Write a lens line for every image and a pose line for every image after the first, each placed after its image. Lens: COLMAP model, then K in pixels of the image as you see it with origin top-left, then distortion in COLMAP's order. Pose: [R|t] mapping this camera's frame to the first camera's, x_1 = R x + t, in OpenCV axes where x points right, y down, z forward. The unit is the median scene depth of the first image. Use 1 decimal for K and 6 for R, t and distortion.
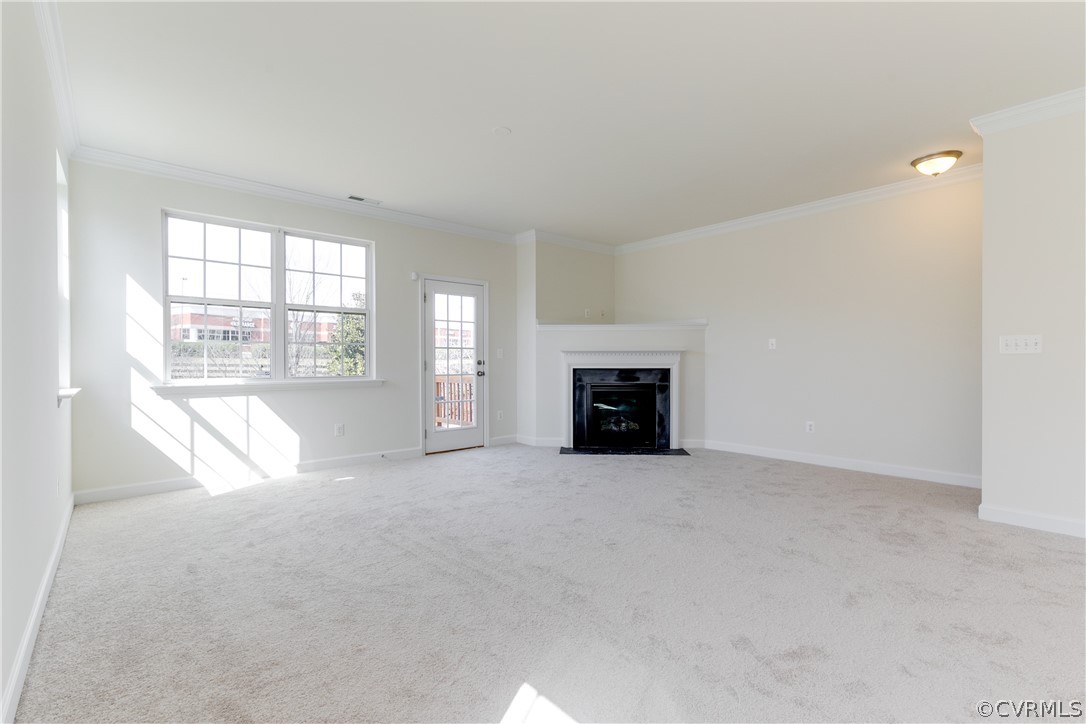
lens RADIAL K [[491.6, 0, 548.2], [0, 491.6, 363.3], [0, 0, 1]] dist [0.005268, 0.000111]
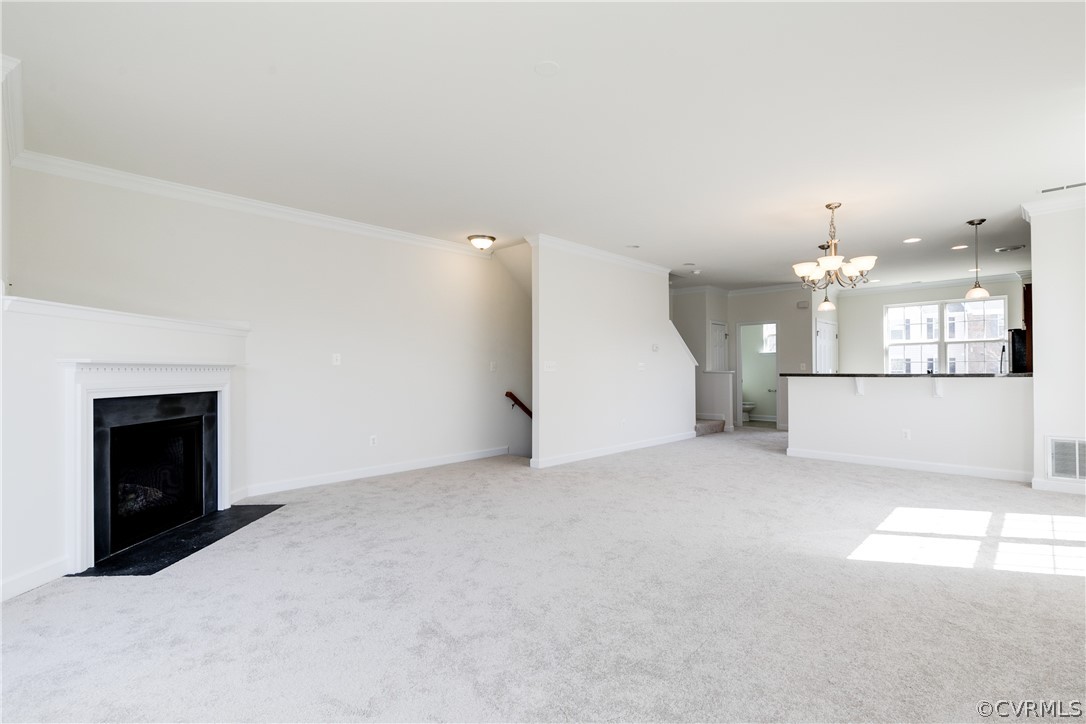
lens RADIAL K [[527.8, 0, 543.0], [0, 527.8, 362.0], [0, 0, 1]] dist [-0.005444, -0.000681]
pose [[-0.103042, 0.014387, 0.994573, -0.514614], [0.006894, 0.999882, -0.013750, -0.016266], [-0.994653, 0.005440, -0.103129, 0.631780]]
